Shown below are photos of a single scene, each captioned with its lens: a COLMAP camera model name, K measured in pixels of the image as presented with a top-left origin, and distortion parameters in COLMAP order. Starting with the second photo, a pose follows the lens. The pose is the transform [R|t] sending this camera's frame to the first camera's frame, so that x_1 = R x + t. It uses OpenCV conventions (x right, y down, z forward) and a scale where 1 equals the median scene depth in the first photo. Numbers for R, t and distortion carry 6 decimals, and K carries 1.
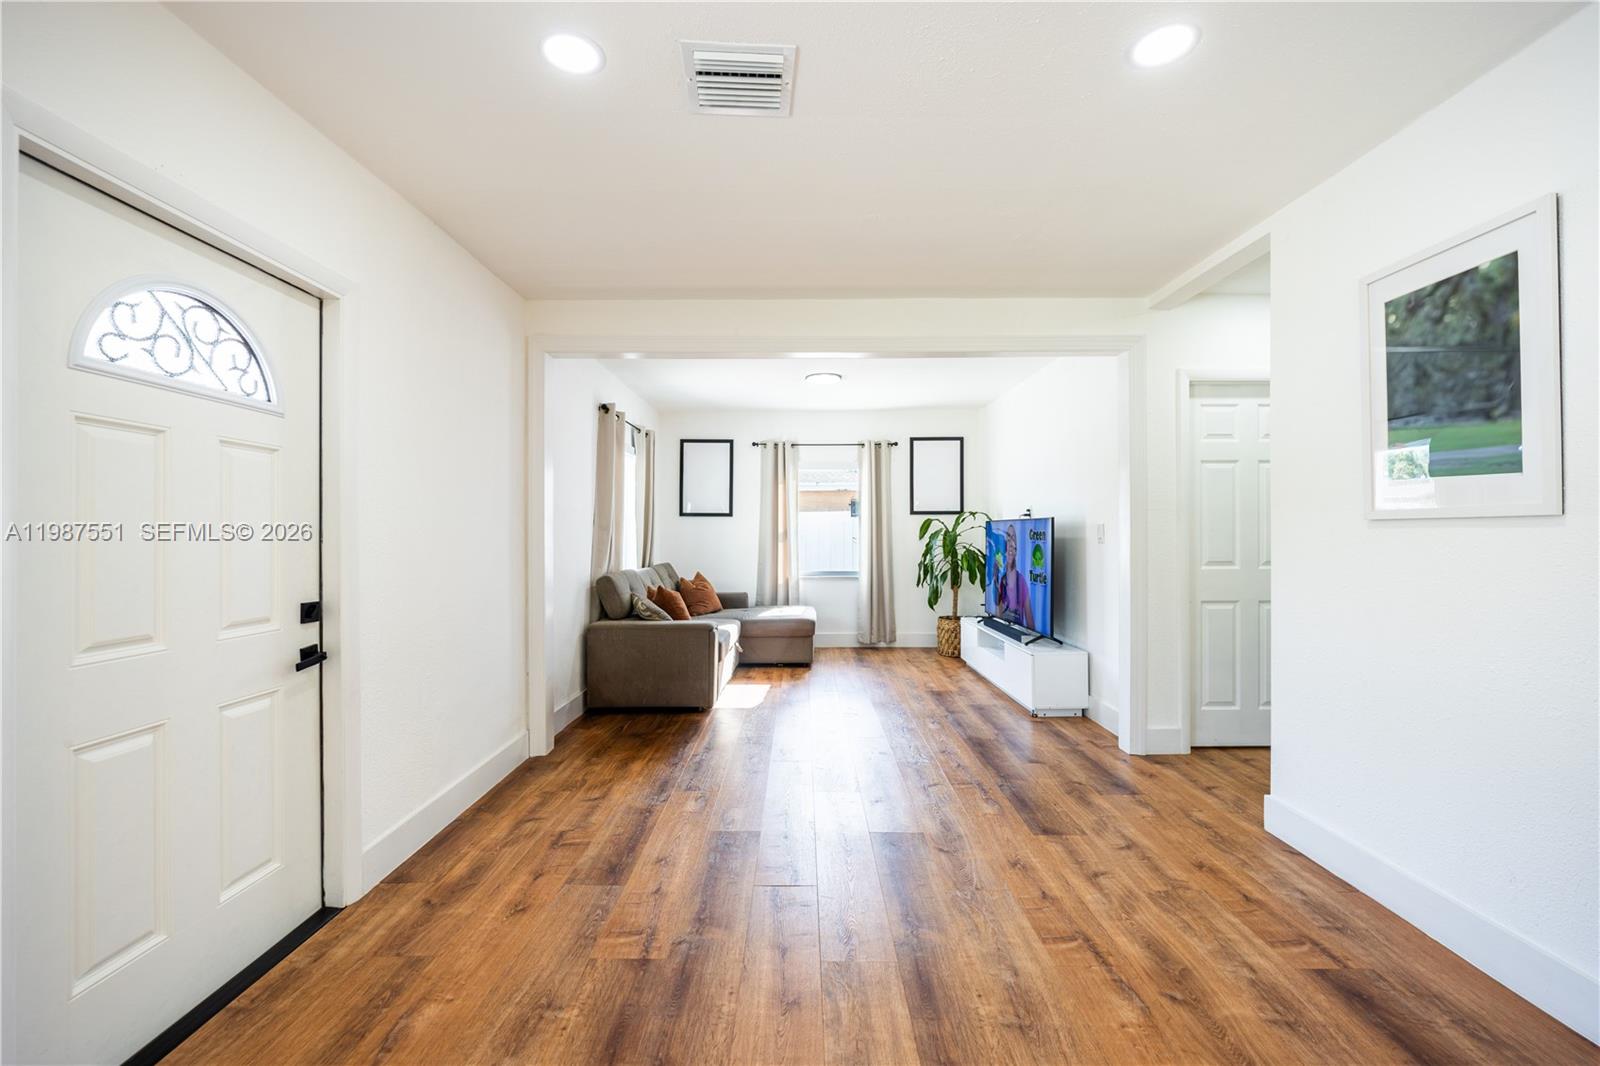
lens RADIAL K [[653.9, 0, 806.2], [0, 653.9, 529.8], [0, 0, 1]] dist [-0.015696, -0.000132]
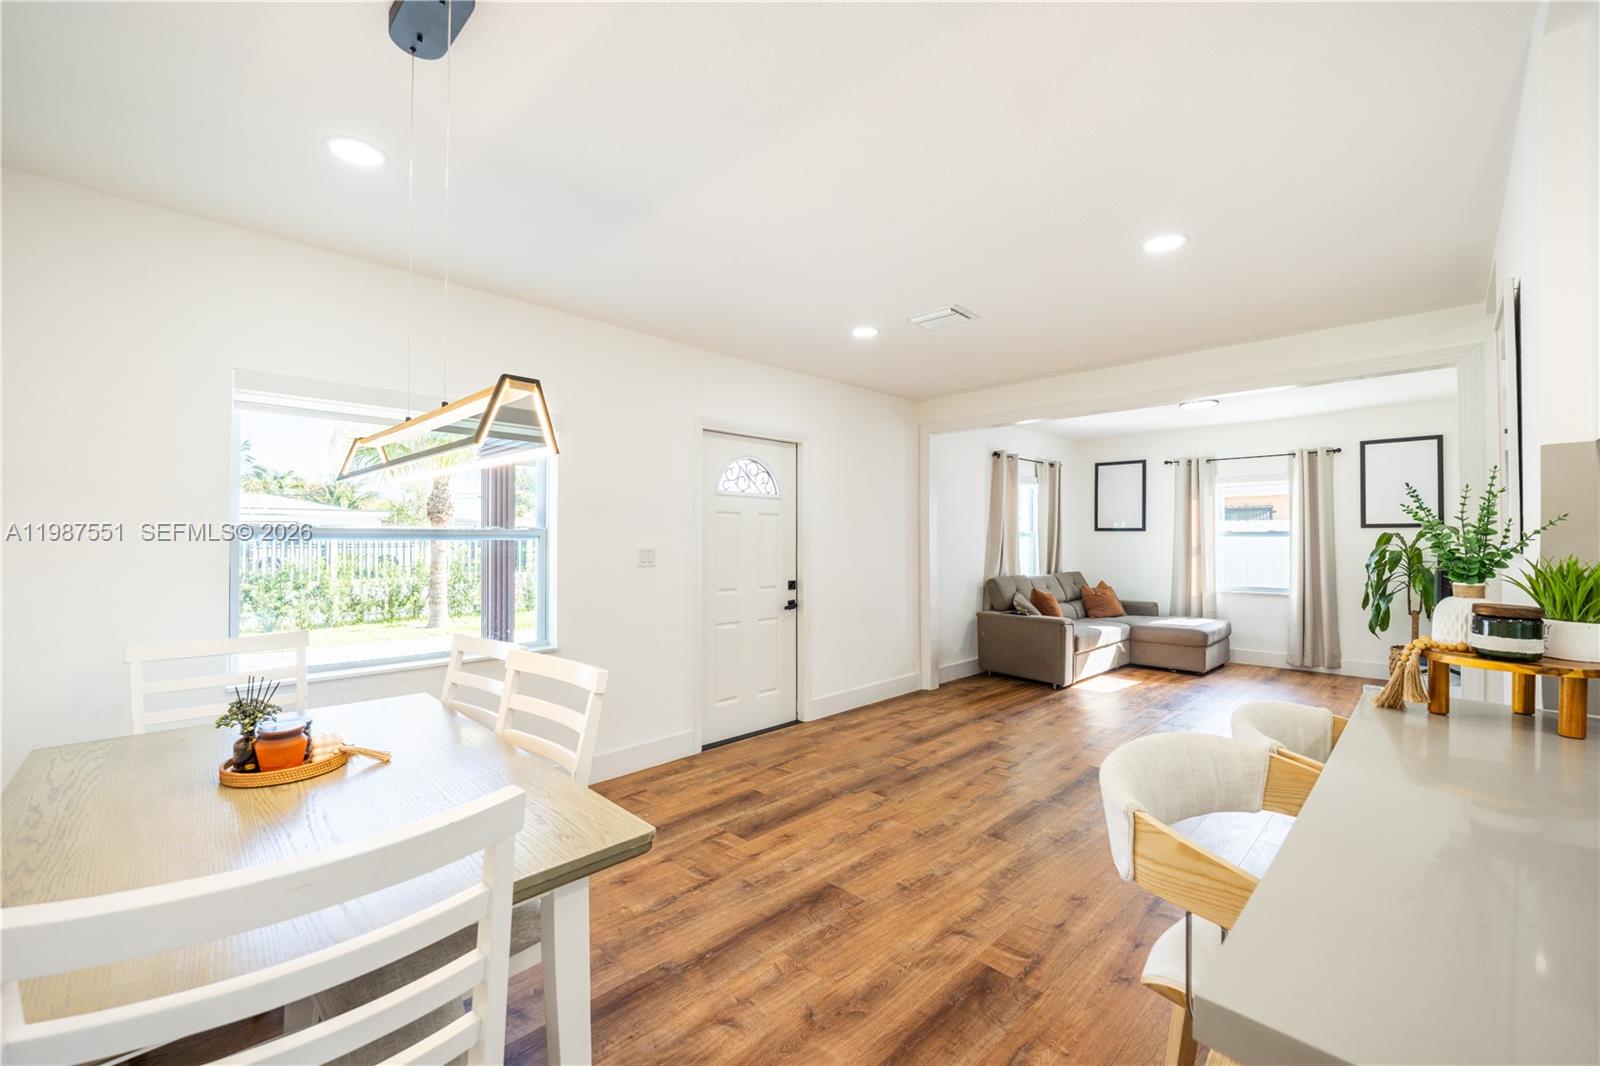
lens RADIAL K [[653.9, 0, 789.2], [0, 653.9, 534.1], [0, 0, 1]] dist [-0.015696, -0.000132]
pose [[0.695613, -0.001390, -0.718415, 0.318312], [-0.000096, 0.999998, -0.002028, -0.016536], [0.718416, 0.001480, 0.695612, -0.217340]]
